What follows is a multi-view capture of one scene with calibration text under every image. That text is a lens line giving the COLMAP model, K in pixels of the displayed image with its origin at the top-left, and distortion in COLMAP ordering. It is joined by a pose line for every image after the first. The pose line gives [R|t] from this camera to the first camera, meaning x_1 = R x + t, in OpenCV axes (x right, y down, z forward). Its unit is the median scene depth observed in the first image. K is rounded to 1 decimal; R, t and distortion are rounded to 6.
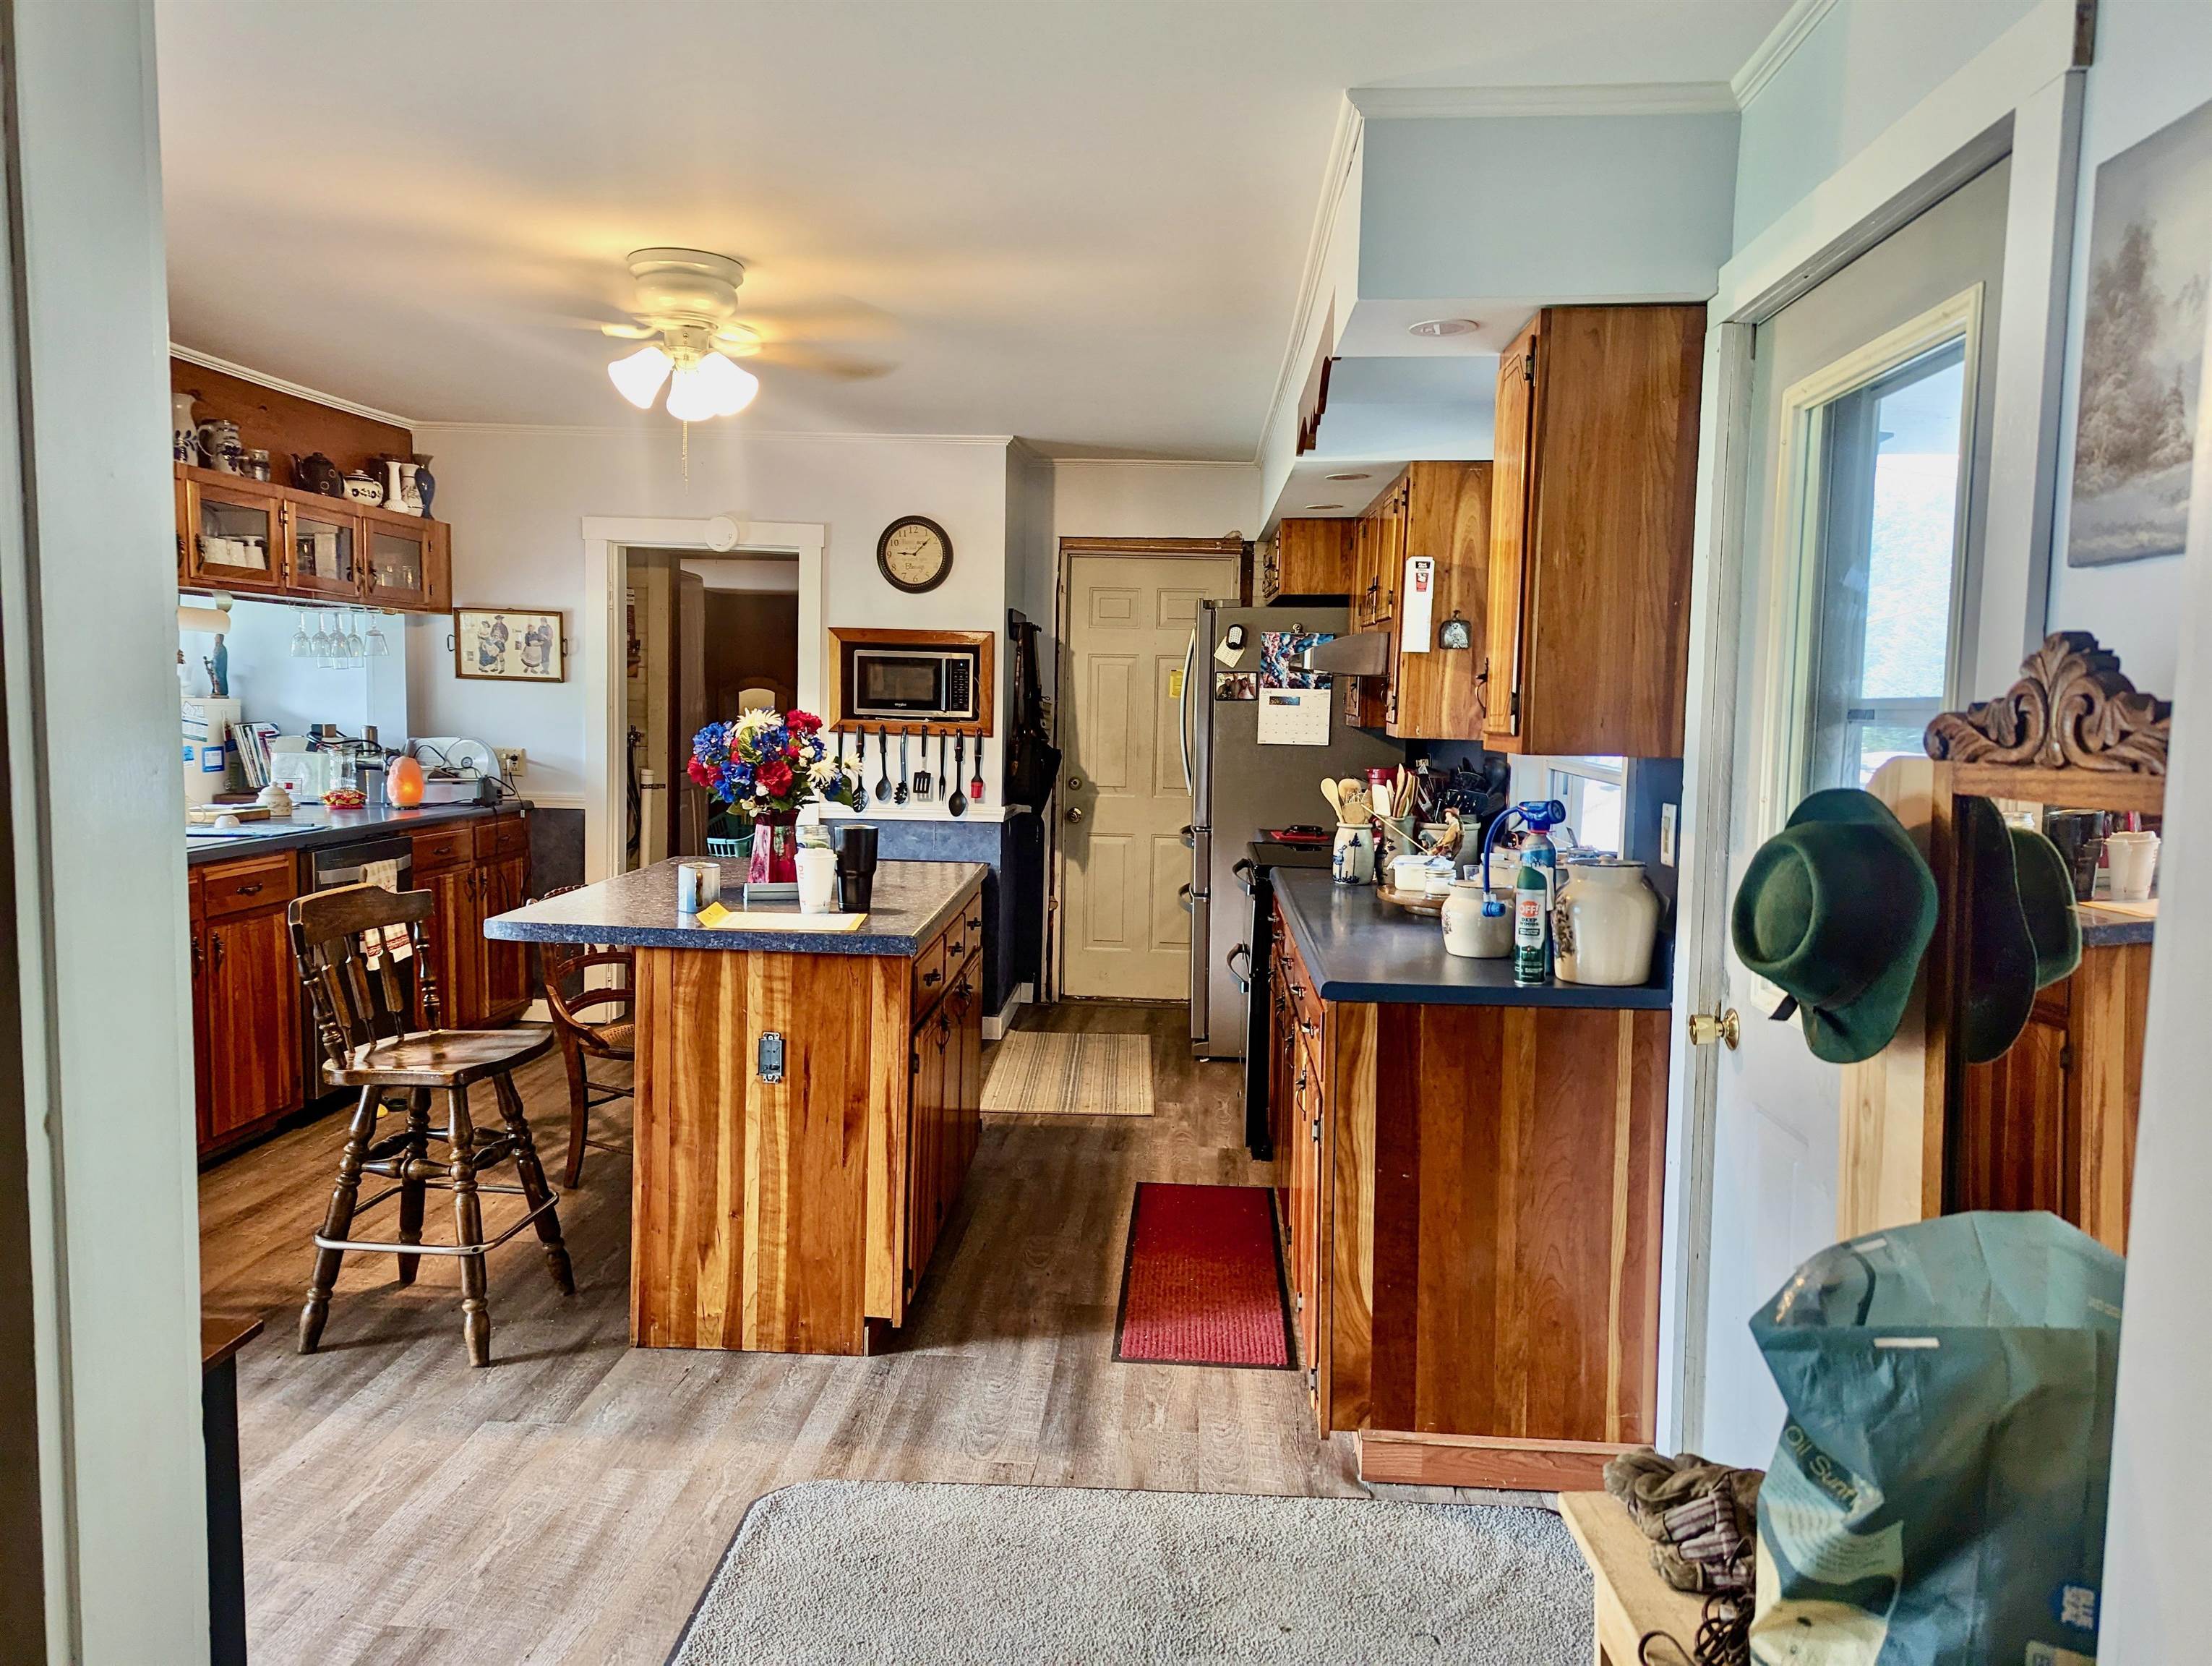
lens RADIAL K [[1549.8, 0, 1106.0], [0, 1549.8, 833.0], [0, 0, 1]] dist [0.067578, -0.061069]
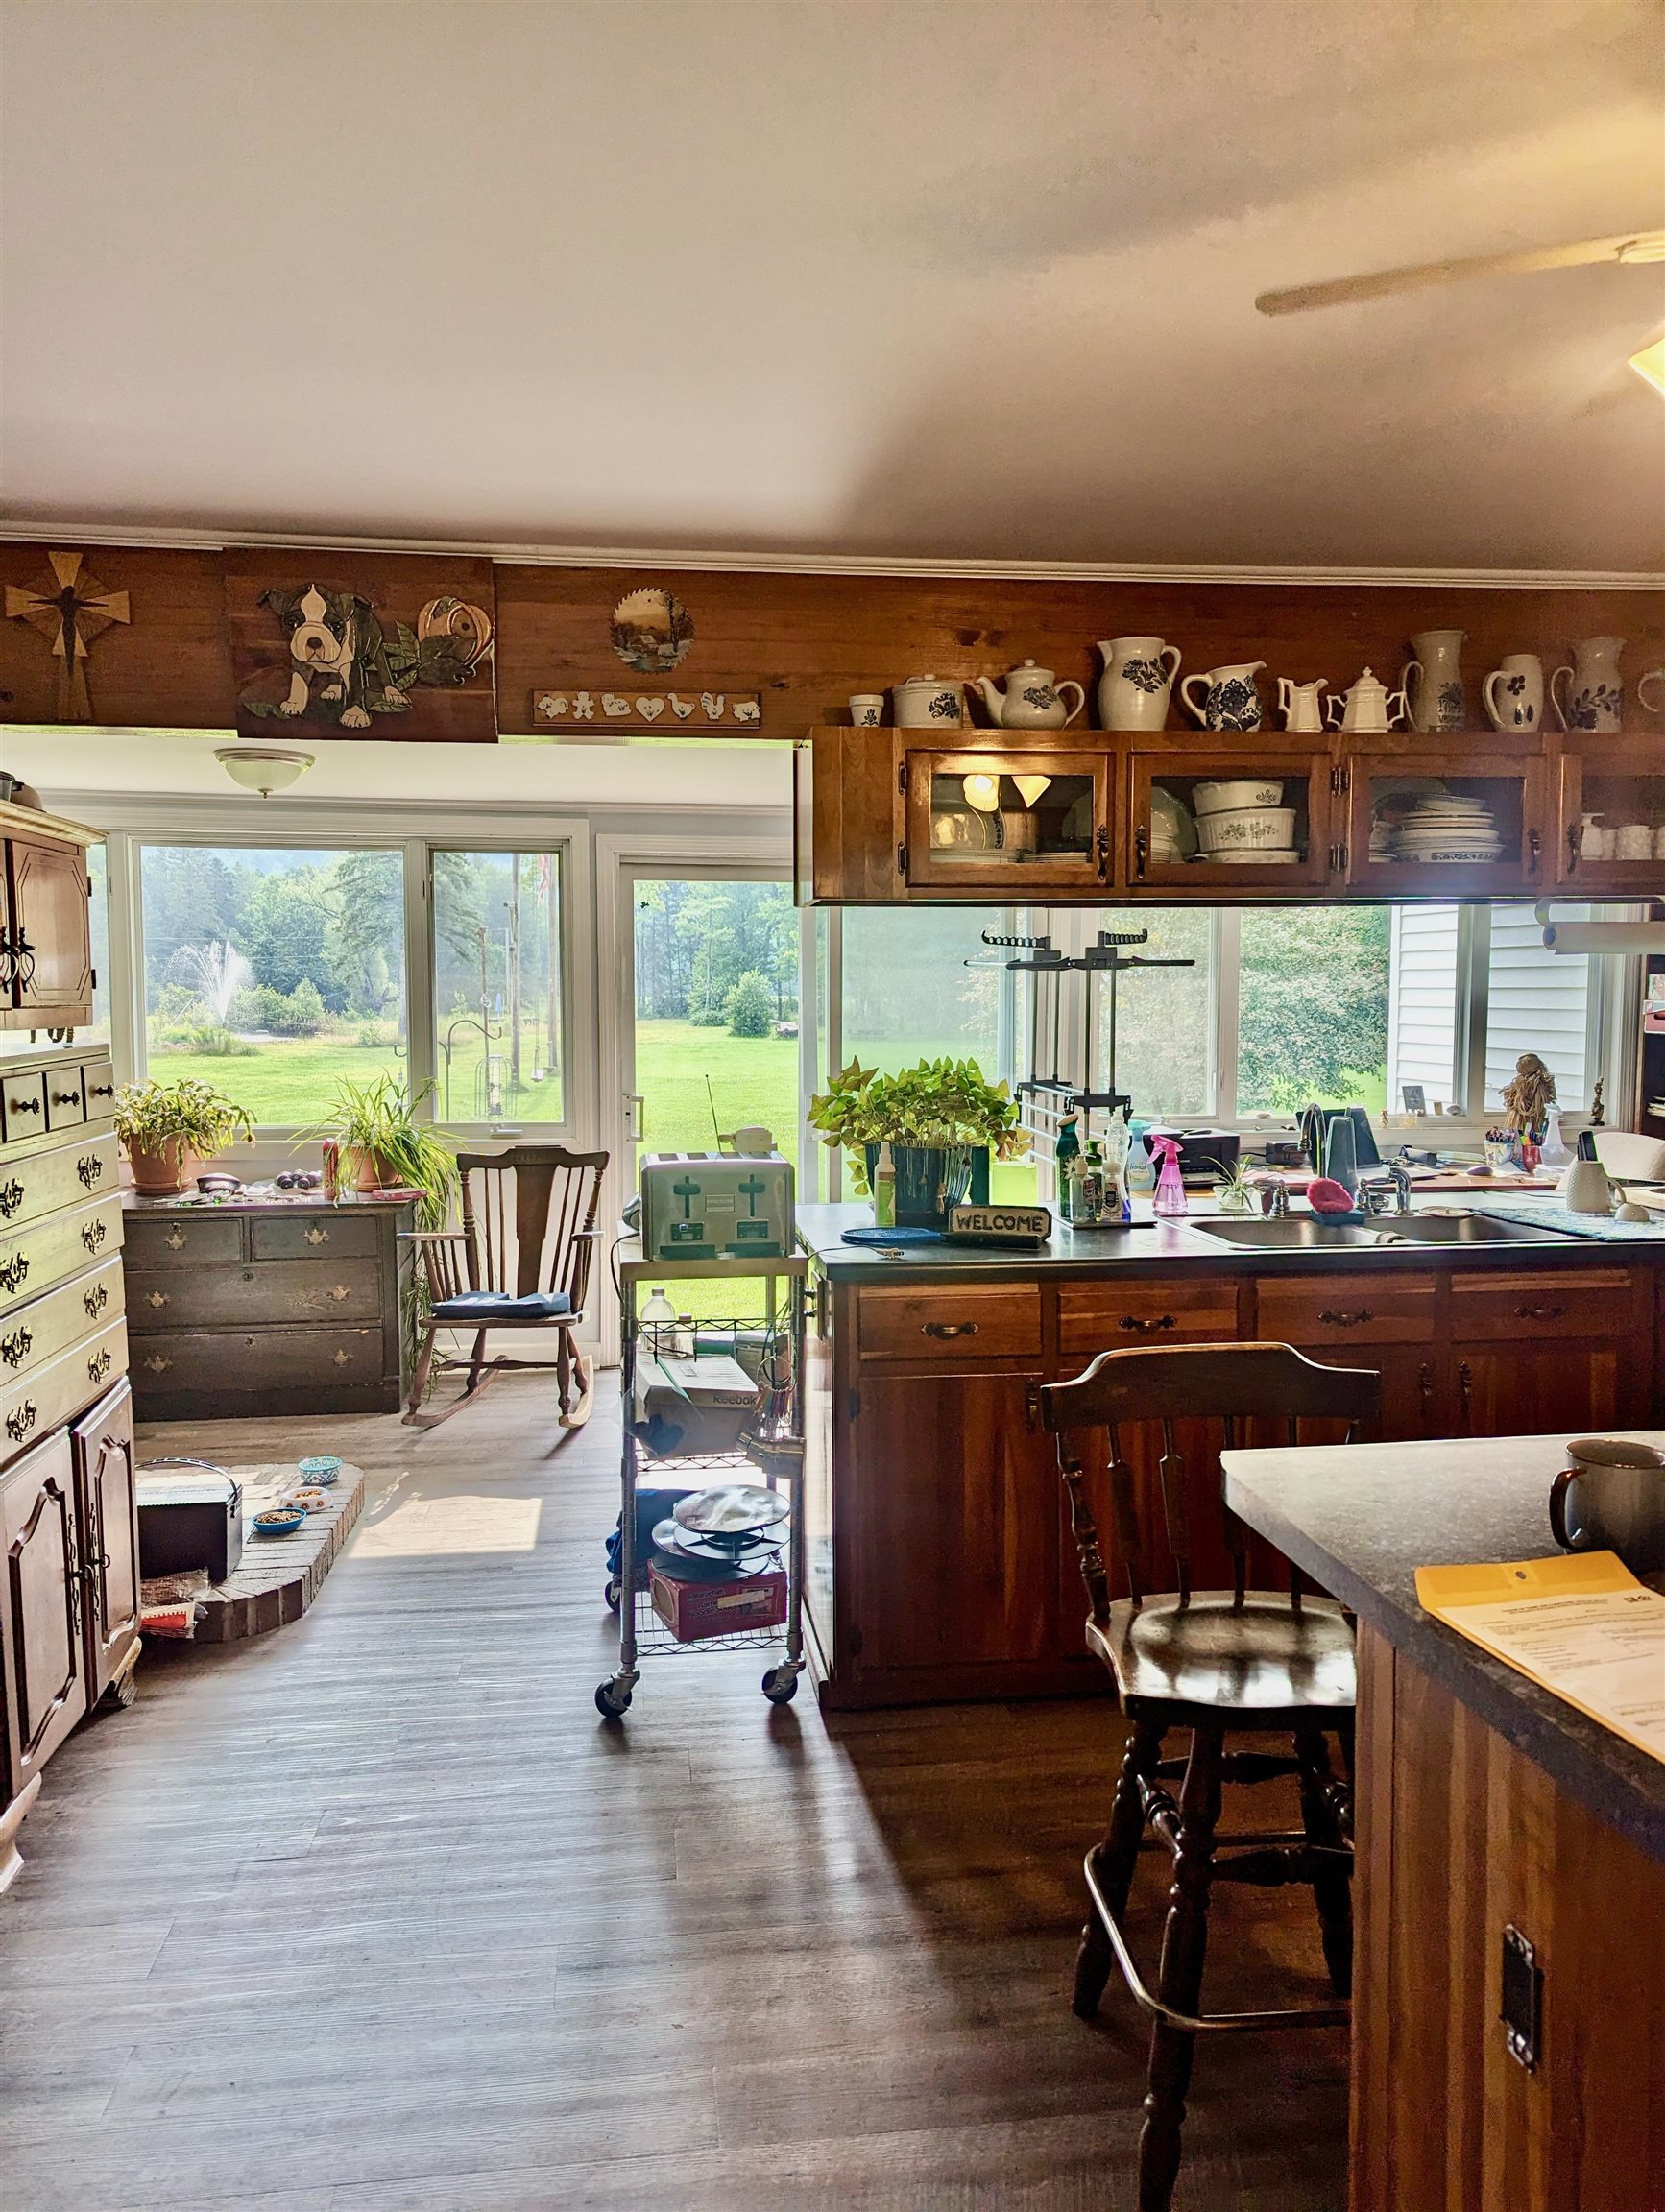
lens RADIAL K [[1549.7, 0, 840.4], [0, 1549.7, 1117.9], [0, 0, 1]] dist [0.067578, -0.061069]
pose [[0.202300, 0.048016, -0.978146, 0.109672], [-0.079210, 0.996327, 0.032527, -0.065142], [0.976115, 0.070898, 0.205360, 0.697865]]
